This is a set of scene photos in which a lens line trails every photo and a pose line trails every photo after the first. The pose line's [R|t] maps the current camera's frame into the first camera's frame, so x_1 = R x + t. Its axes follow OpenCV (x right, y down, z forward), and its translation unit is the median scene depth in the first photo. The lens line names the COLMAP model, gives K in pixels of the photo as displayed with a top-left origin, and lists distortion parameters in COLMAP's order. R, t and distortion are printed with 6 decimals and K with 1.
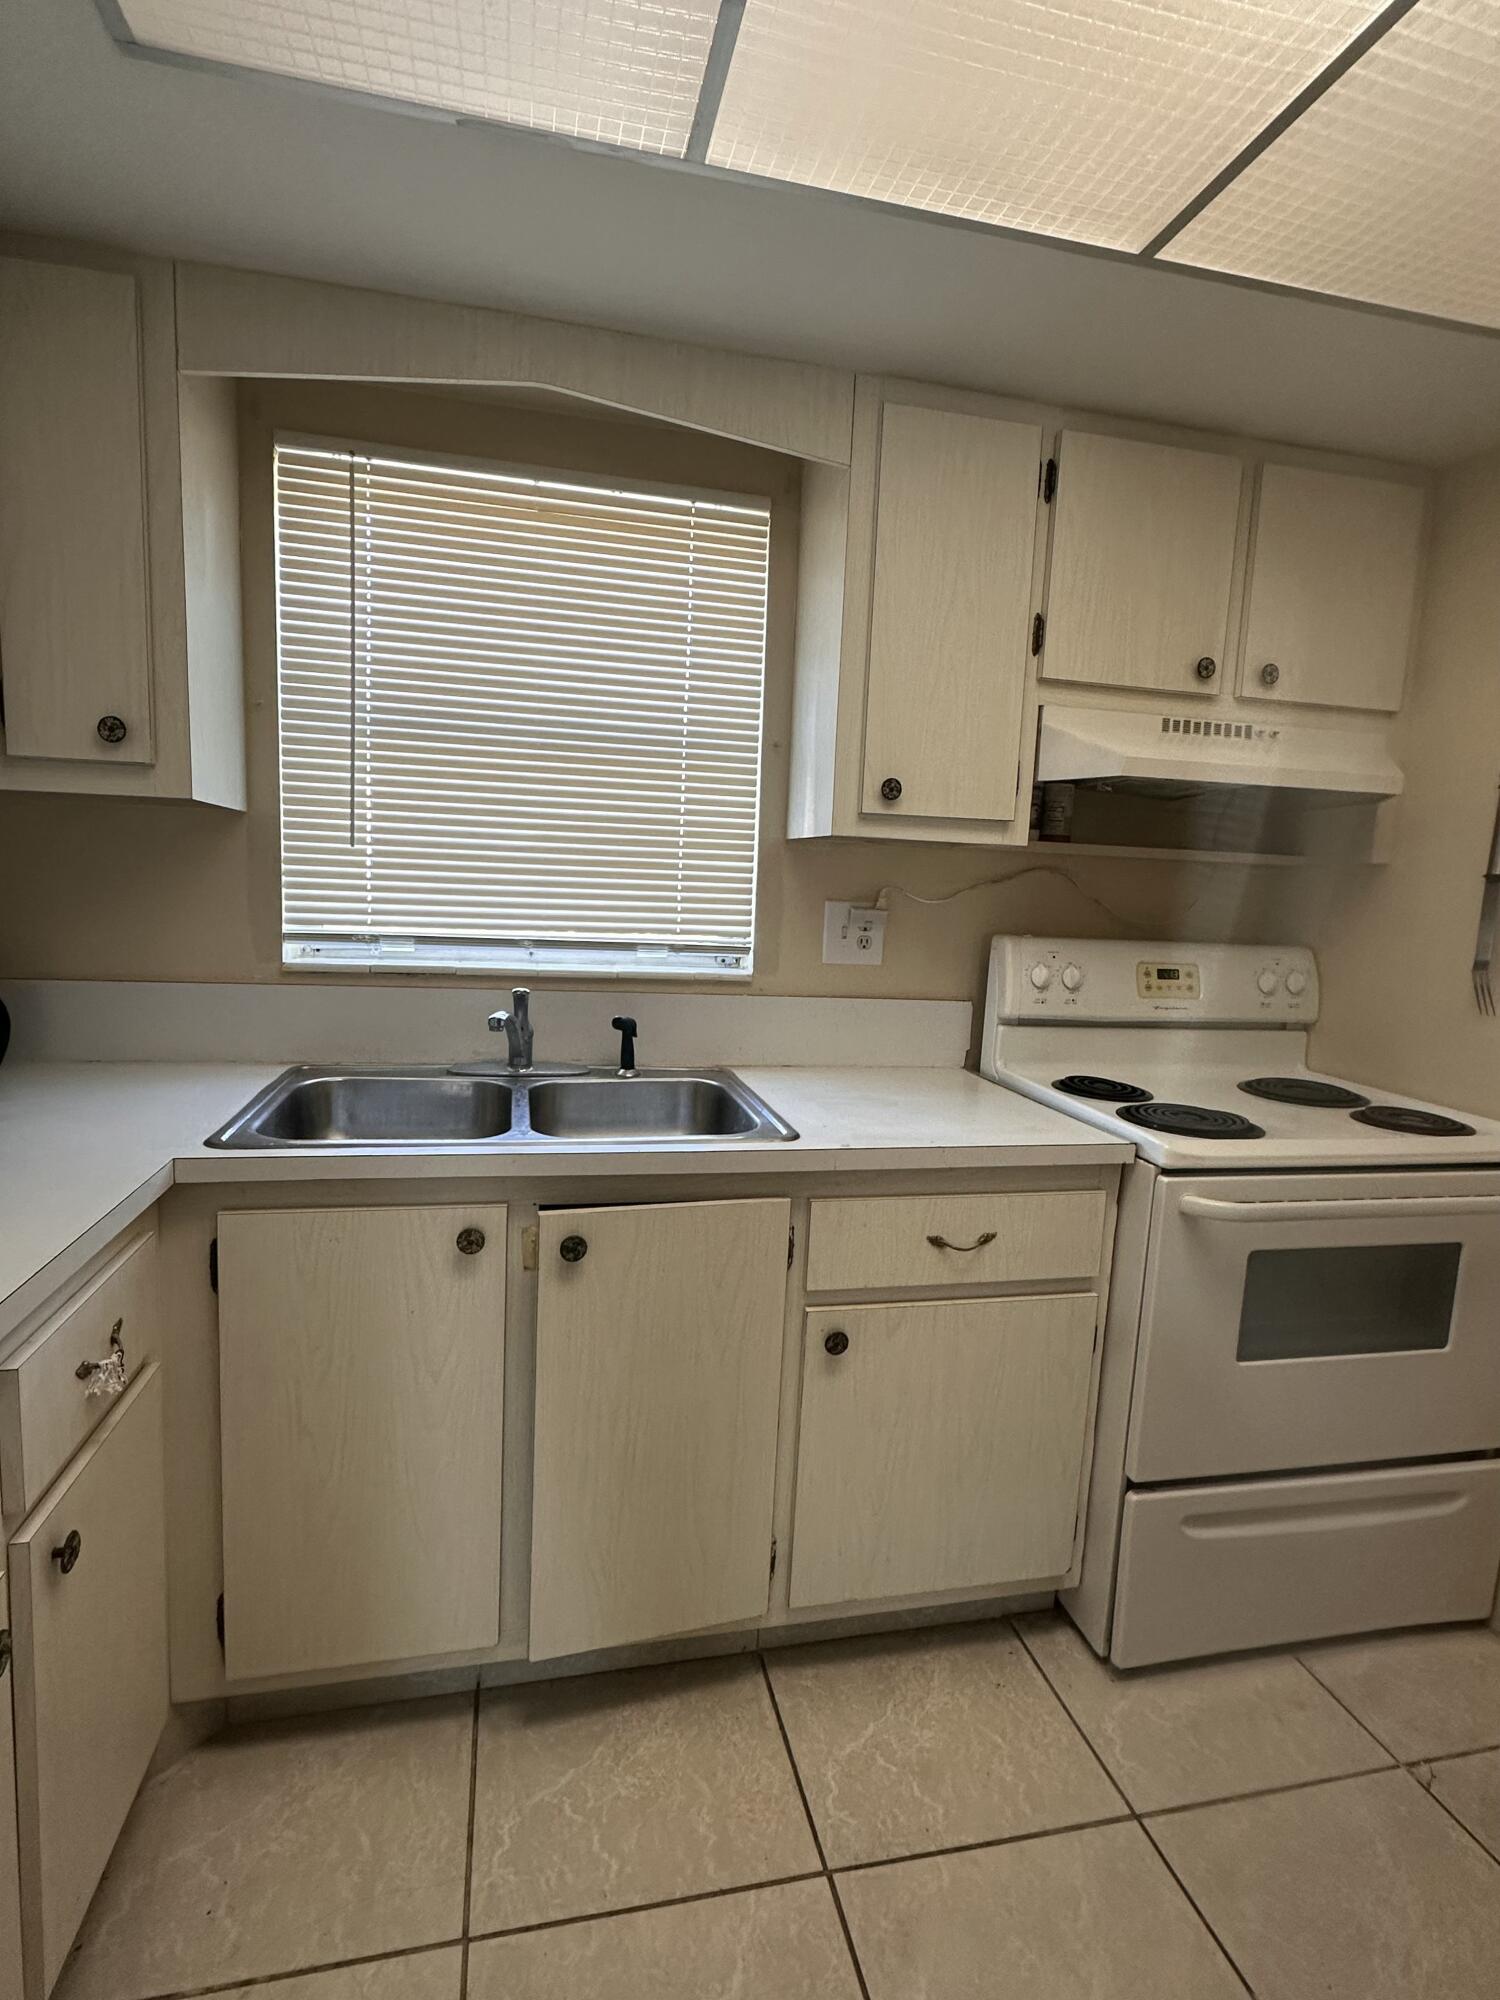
lens RADIAL K [[976.5, 0, 744.1], [0, 976.5, 999.7], [0, 0, 1]] dist [0.000992, -0.000058]
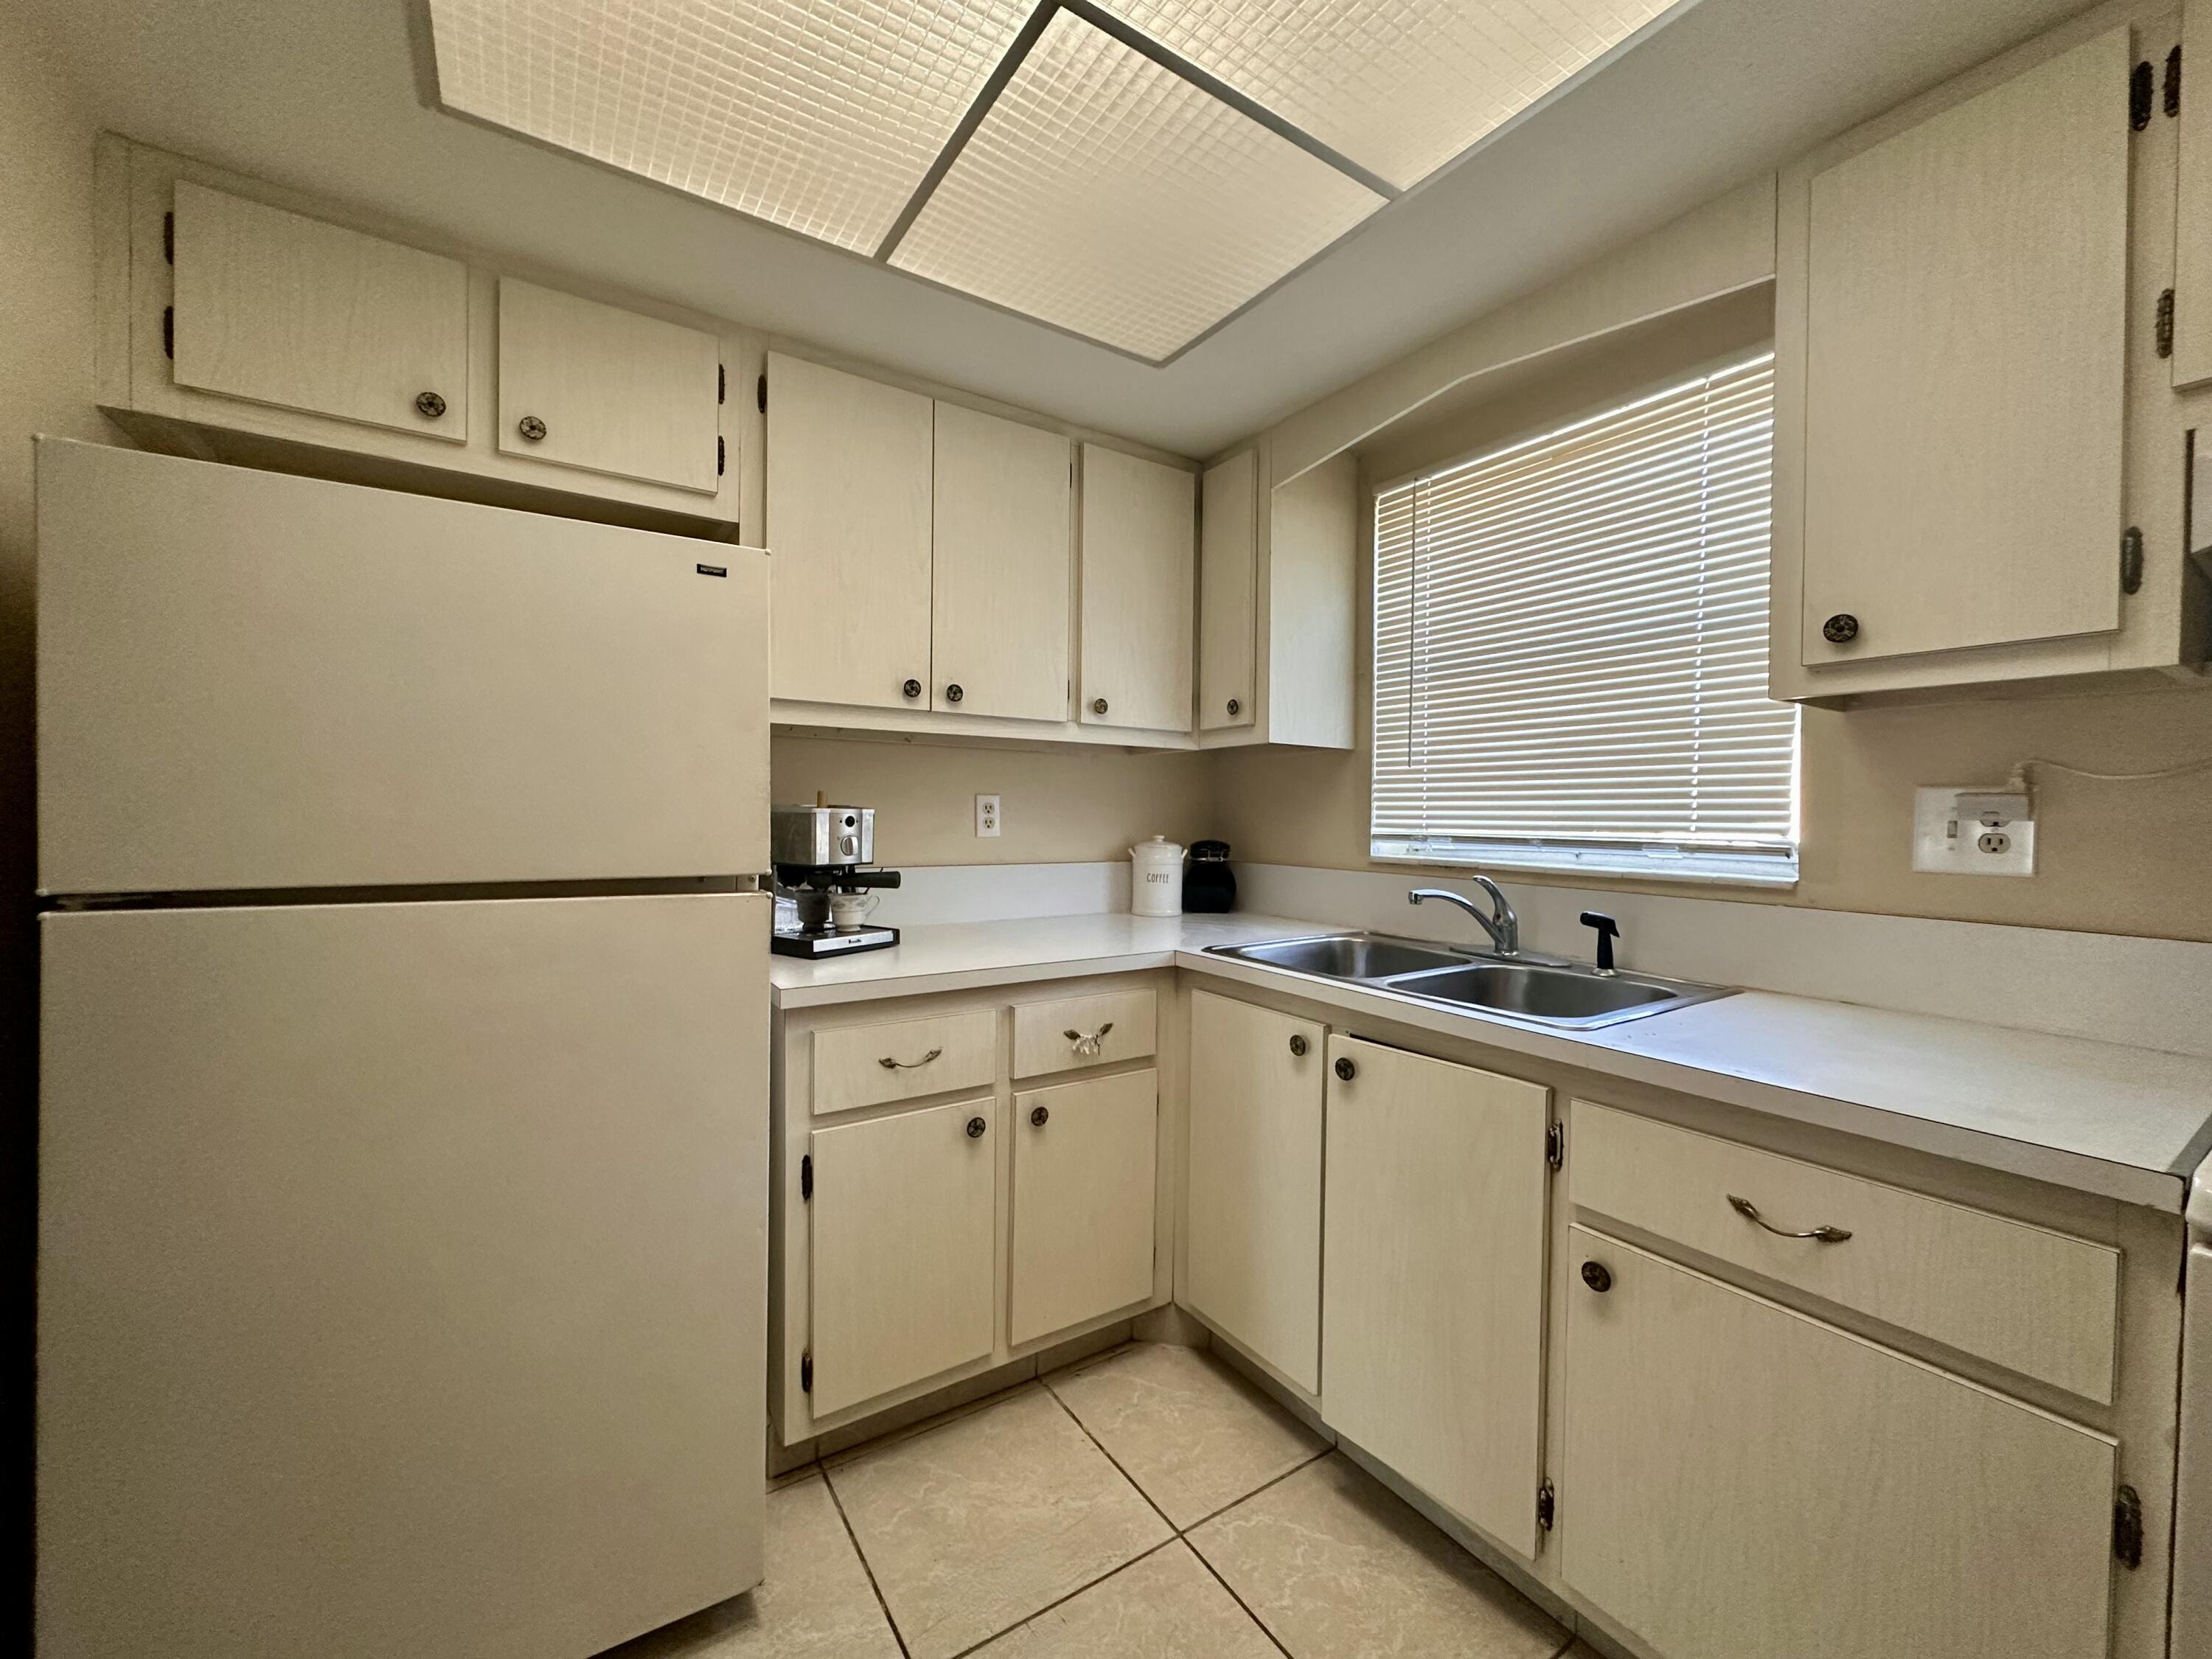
lens RADIAL K [[889.7, 0, 1104.7], [0, 889.7, 824.9], [0, 0, 1]] dist [0.001847, 0.001072]
pose [[0.354713, -0.027195, -0.934580, 0.582464], [-0.105224, 0.992065, -0.068805, 0.045747], [0.929035, 0.122746, 0.349037, 0.226897]]
